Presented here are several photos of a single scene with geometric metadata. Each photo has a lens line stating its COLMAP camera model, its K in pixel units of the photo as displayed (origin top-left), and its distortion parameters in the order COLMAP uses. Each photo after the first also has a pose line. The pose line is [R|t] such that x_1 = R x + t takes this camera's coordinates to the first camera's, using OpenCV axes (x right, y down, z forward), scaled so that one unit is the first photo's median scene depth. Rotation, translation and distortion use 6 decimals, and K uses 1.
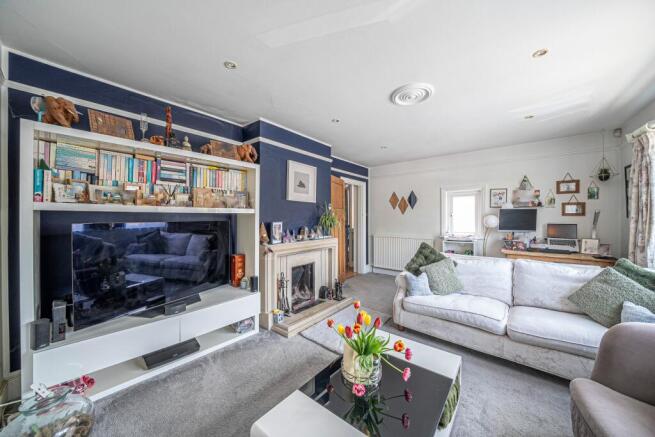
lens RADIAL K [[229.5, 0, 326.6], [0, 229.5, 217.3], [0, 0, 1]] dist [-0.016455, 0.000264]
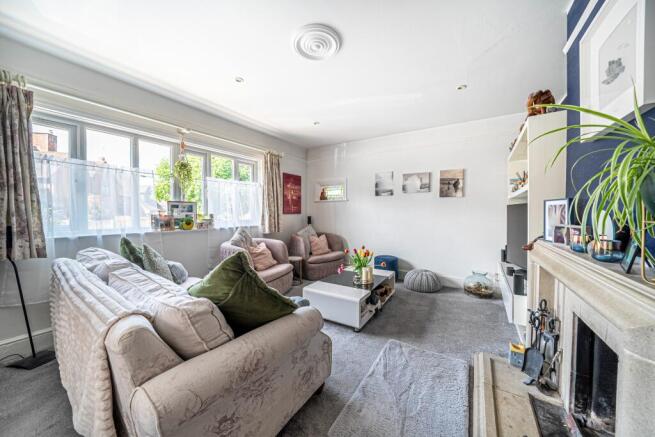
lens RADIAL K [[229.5, 0, 325.6], [0, 229.5, 220.8], [0, 0, 1]] dist [-0.016455, 0.000264]
pose [[-0.994355, -0.001104, -0.106101, 0.313811], [-0.005795, 0.999018, 0.043915, 0.042271], [0.105949, 0.044282, -0.993385, 1.372355]]
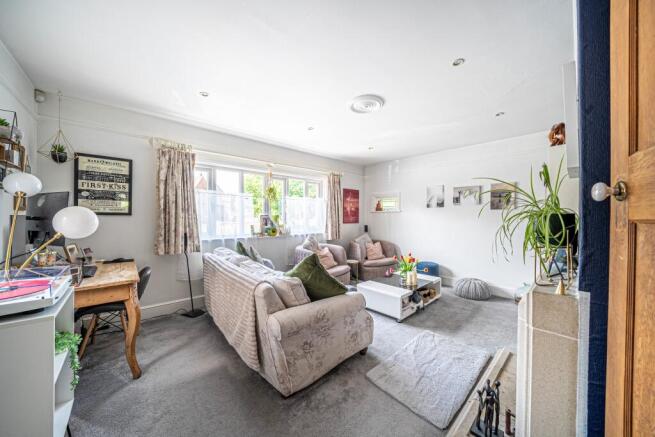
lens RADIAL K [[229.5, 0, 324.0], [0, 229.5, 217.8], [0, 0, 1]] dist [-0.016455, 0.000264]
pose [[-0.985623, -0.005372, 0.168875, 0.278521], [-0.003531, 0.999931, 0.011202, 0.003427], [-0.168924, 0.010445, -0.985574, 1.616855]]
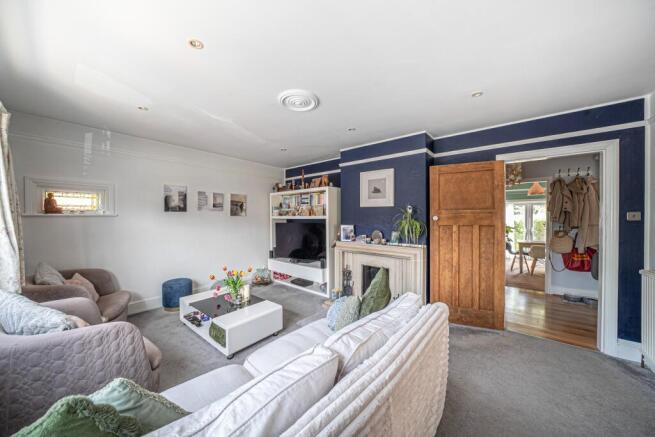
lens RADIAL K [[229.5, 0, 321.3], [0, 229.5, 219.9], [0, 0, 1]] dist [-0.016455, 0.000264]
pose [[-0.015324, 0.005721, -0.999866, 1.025292], [-0.002052, 0.999981, 0.005753, -0.014513], [0.999880, 0.002140, -0.015312, 0.831773]]
